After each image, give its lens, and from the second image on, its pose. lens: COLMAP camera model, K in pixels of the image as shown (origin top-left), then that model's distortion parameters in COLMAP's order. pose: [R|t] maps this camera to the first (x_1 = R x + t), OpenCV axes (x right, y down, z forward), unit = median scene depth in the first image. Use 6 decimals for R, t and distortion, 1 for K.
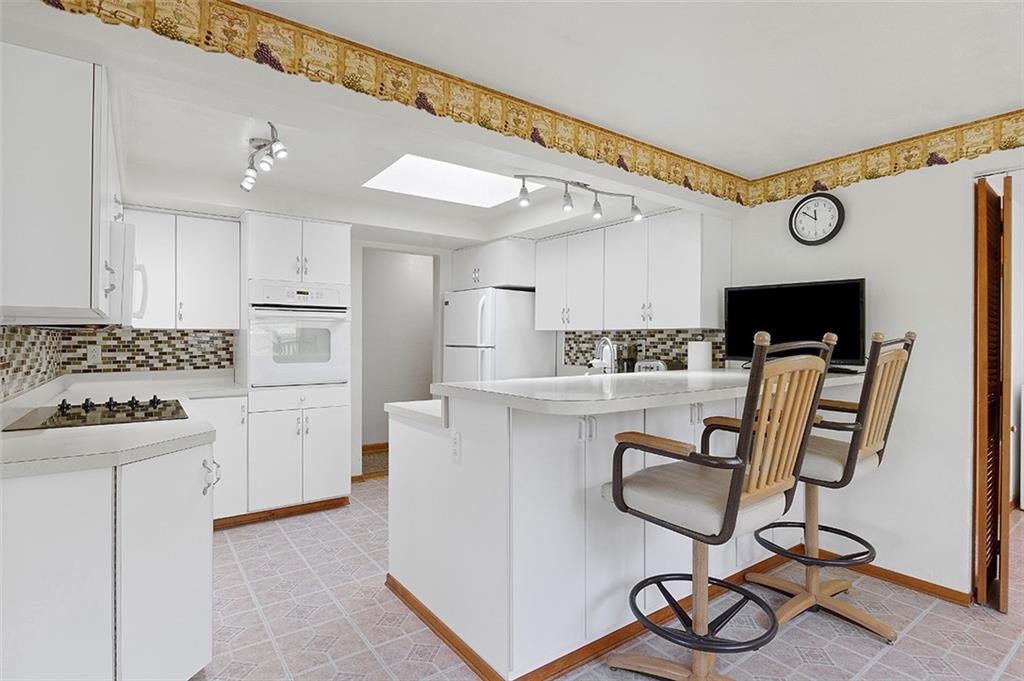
lens RADIAL K [[522.2, 0, 511.1], [0, 522.2, 329.1], [0, 0, 1]] dist [-0.002952, 0.000314]
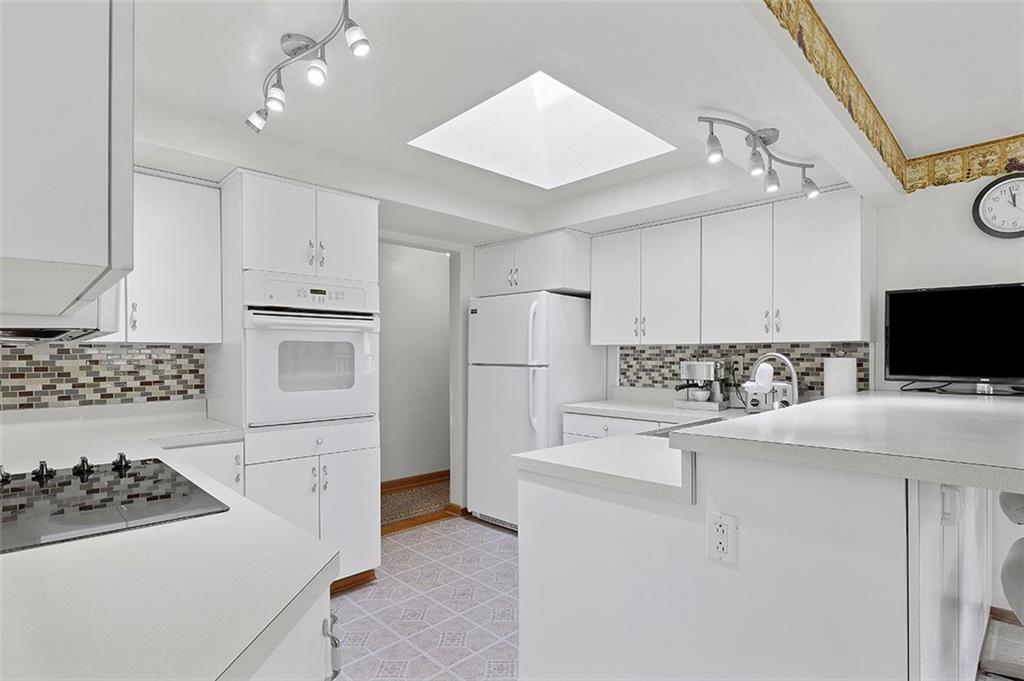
lens RADIAL K [[520.3, 0, 511.2], [0, 520.3, 350.4], [0, 0, 1]] dist [-0.003834, -0.001234]
pose [[0.988512, -0.002639, 0.151117, -0.234559], [0.001140, 0.999949, 0.010006, 0.003328], [-0.151136, -0.009719, 0.988465, 0.248226]]
